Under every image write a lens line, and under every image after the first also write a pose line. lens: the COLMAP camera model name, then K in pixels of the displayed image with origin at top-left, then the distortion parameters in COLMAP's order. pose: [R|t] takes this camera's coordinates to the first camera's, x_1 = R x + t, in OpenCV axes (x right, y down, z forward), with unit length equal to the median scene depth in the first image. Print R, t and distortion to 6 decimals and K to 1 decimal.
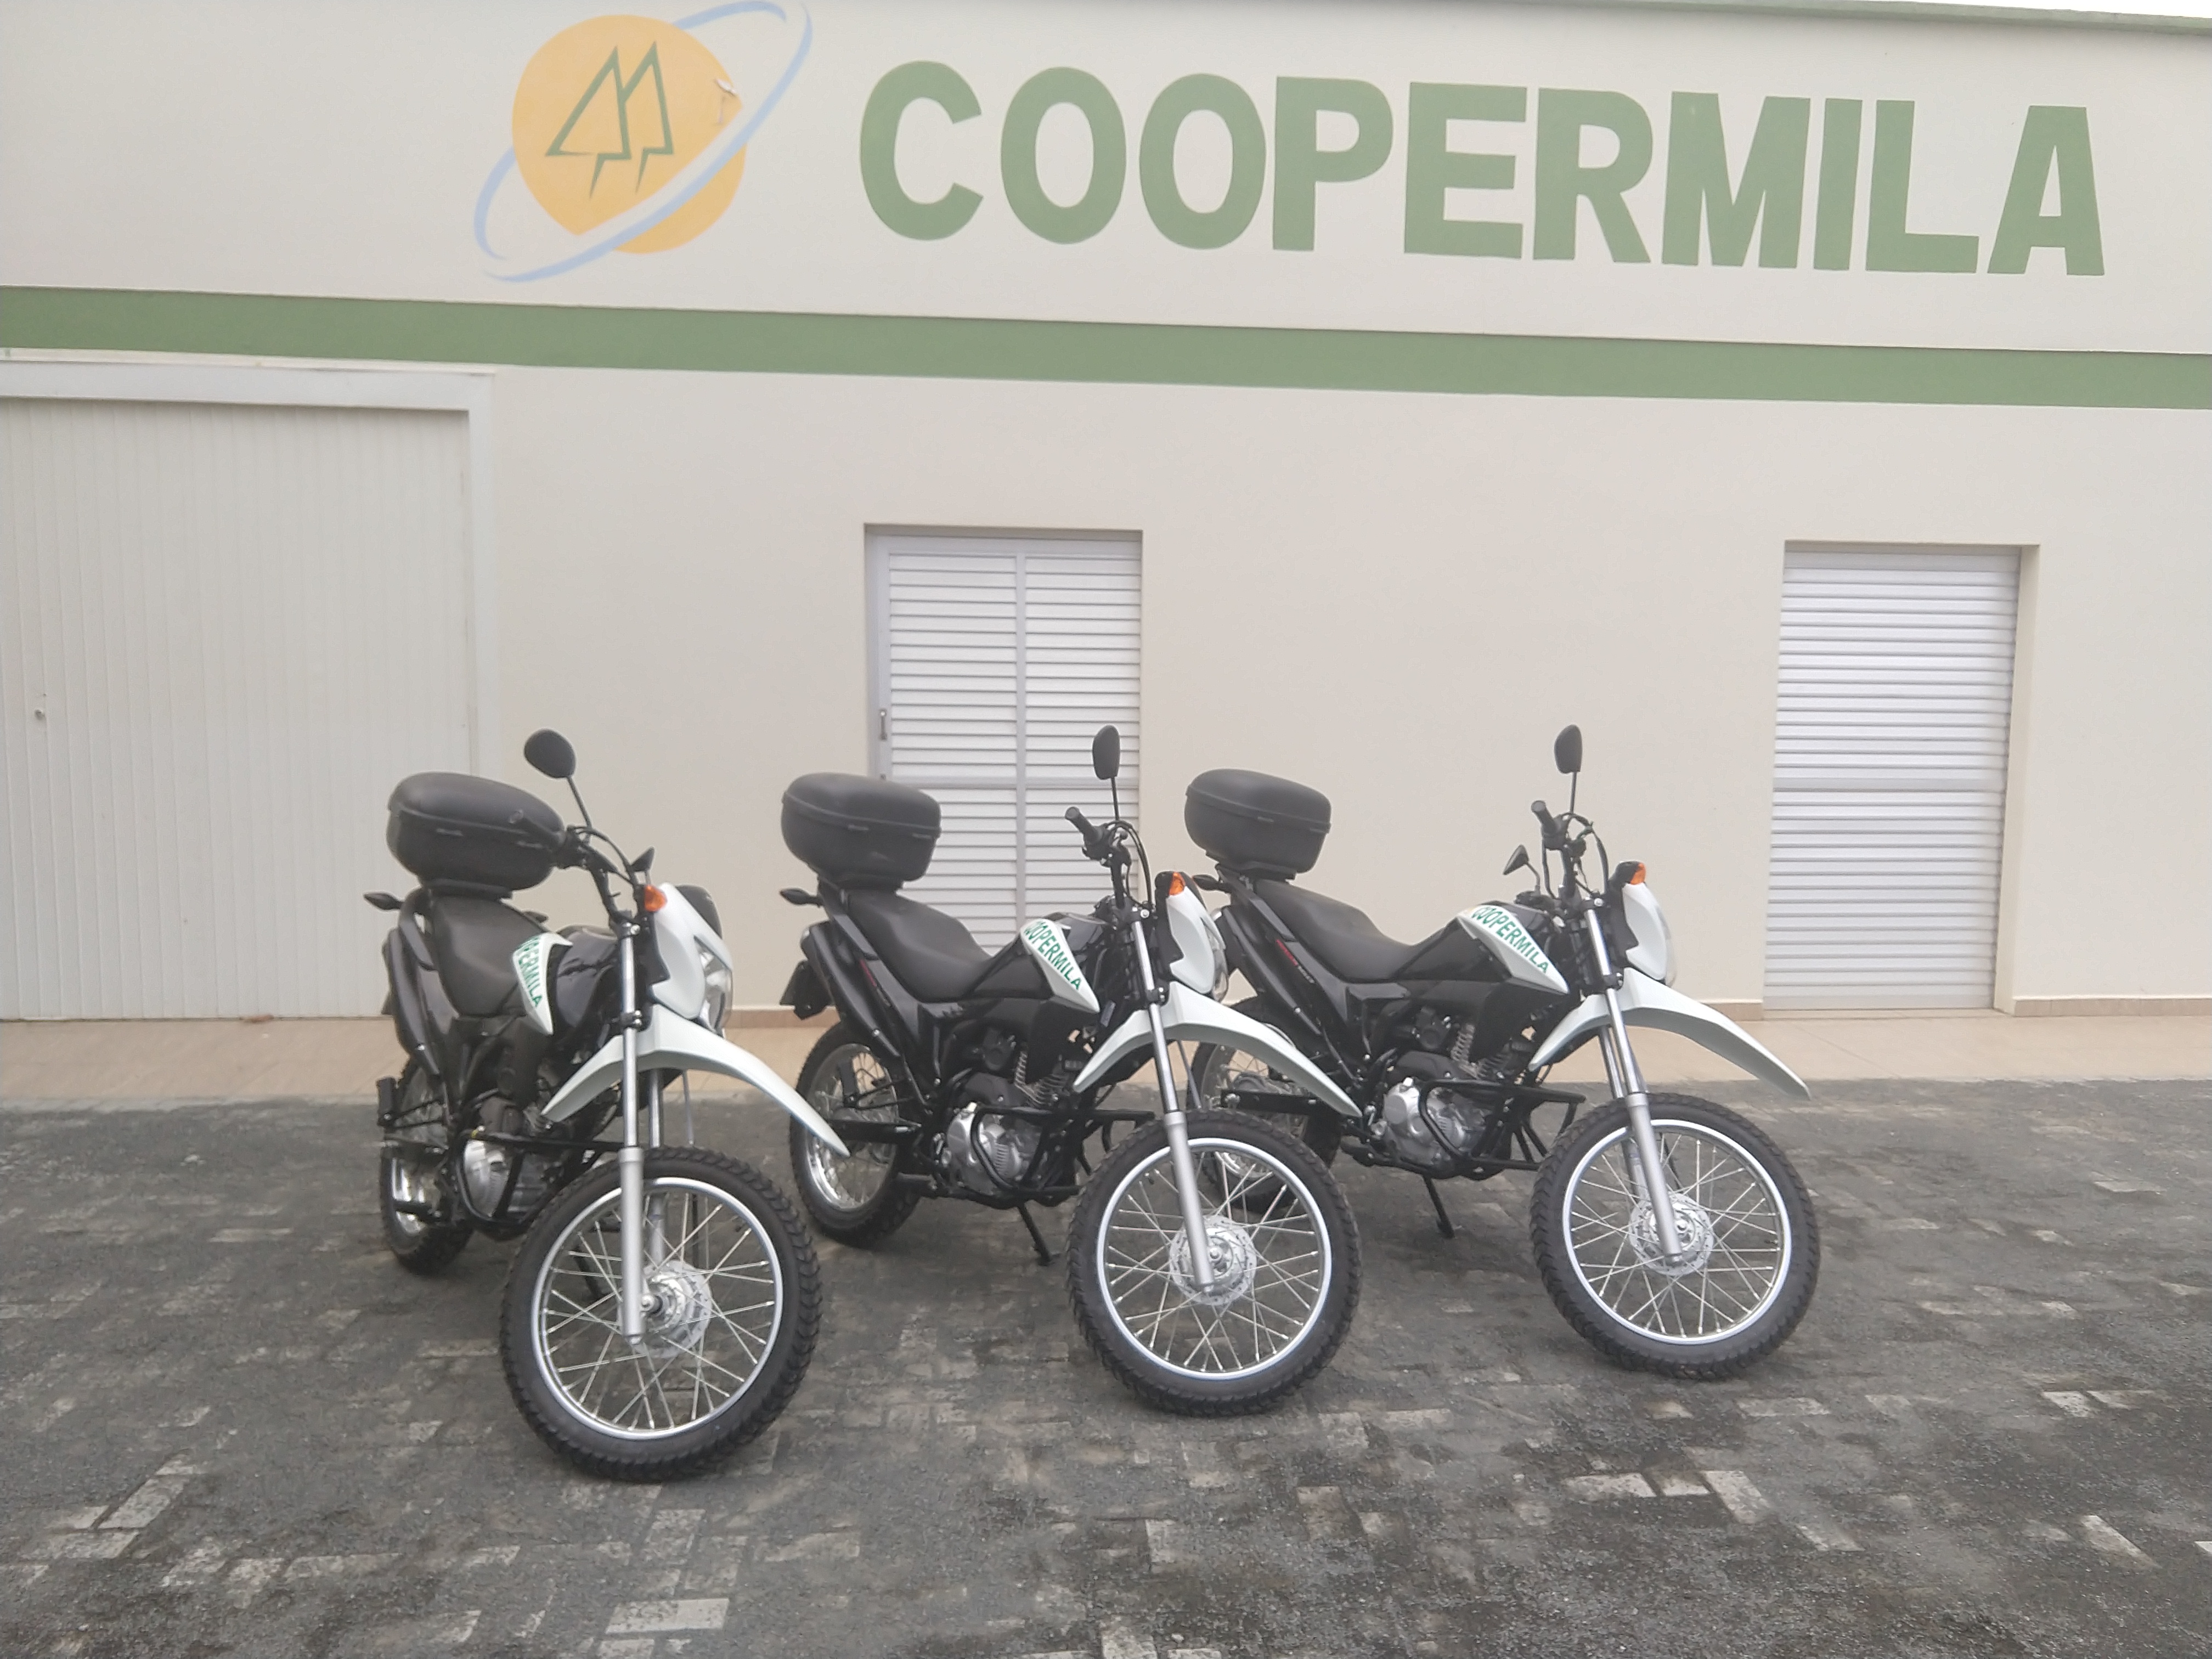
lens RADIAL K [[1630.0, 0, 1140.8], [0, 1630.0, 830.7], [0, 0, 1]] dist [0.007947, 0.017437]
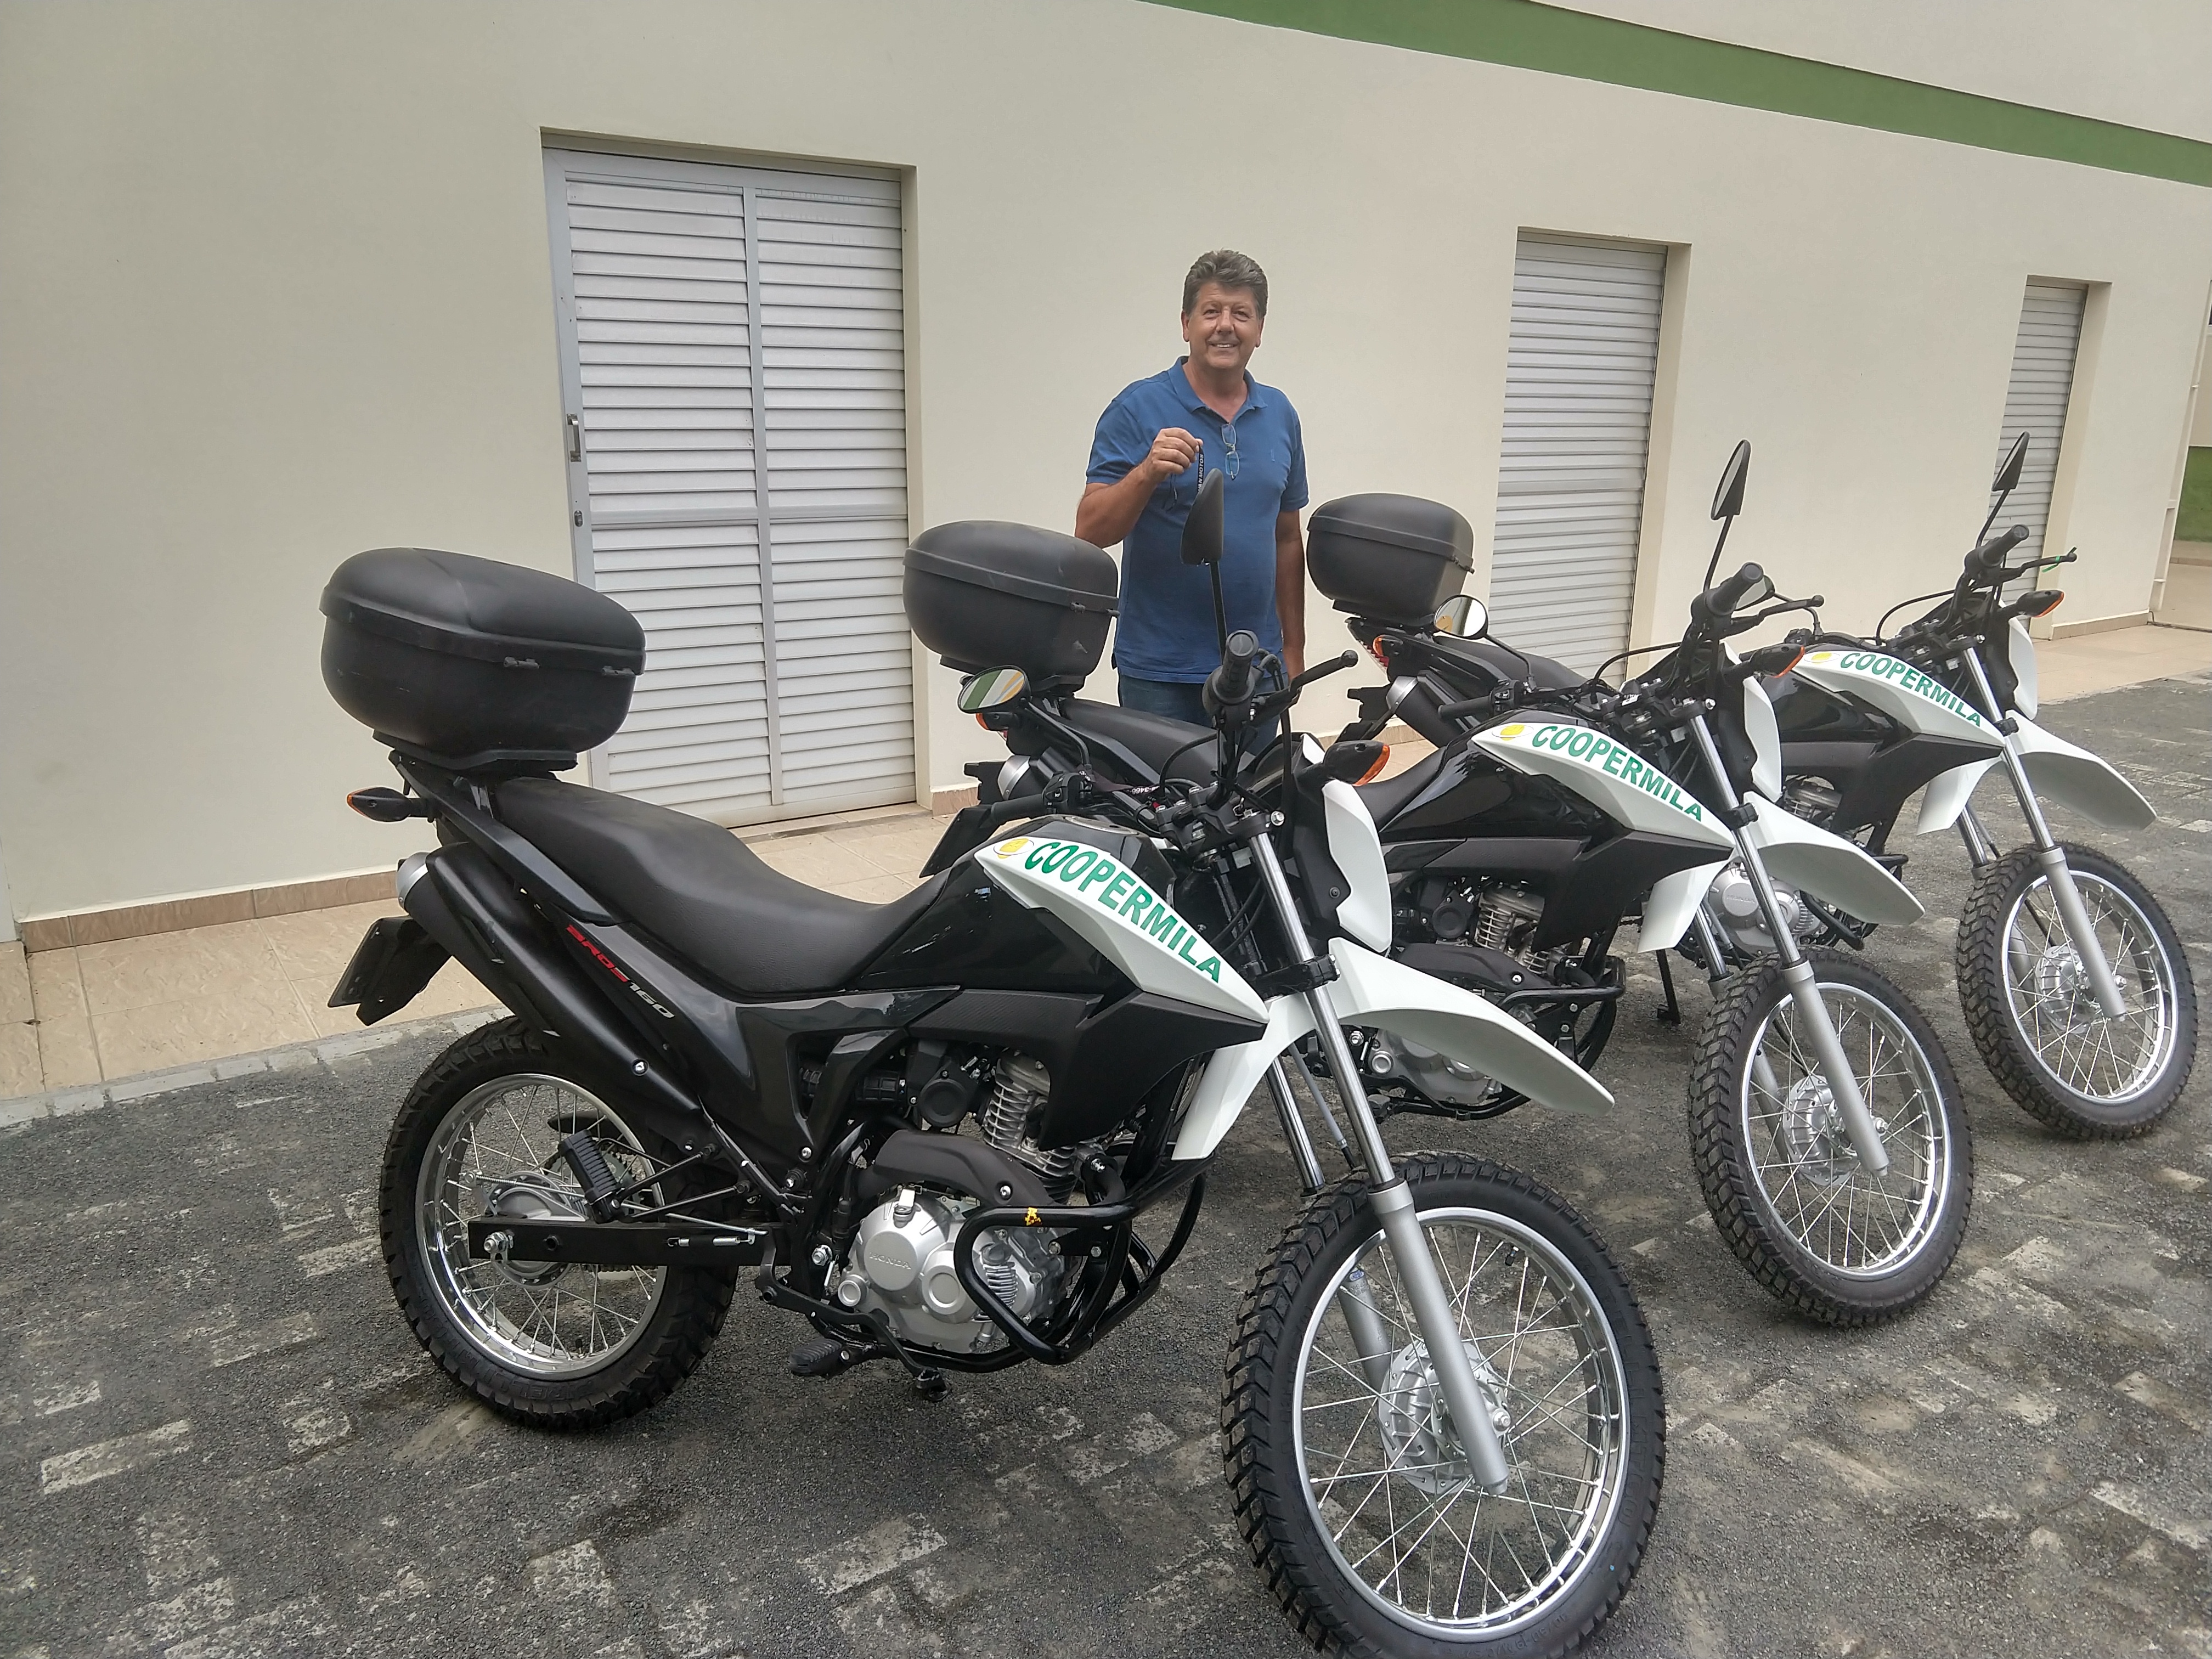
lens RADIAL K [[1630.0, 0, 1105.5], [0, 1630.0, 817.9], [0, 0, 1]] dist [0.007947, 0.017437]
pose [[0.857621, -0.128161, 0.498057, -0.330873], [0.040626, 0.982308, 0.182814, -0.024135], [-0.512675, -0.136551, 0.847654, 0.275290]]
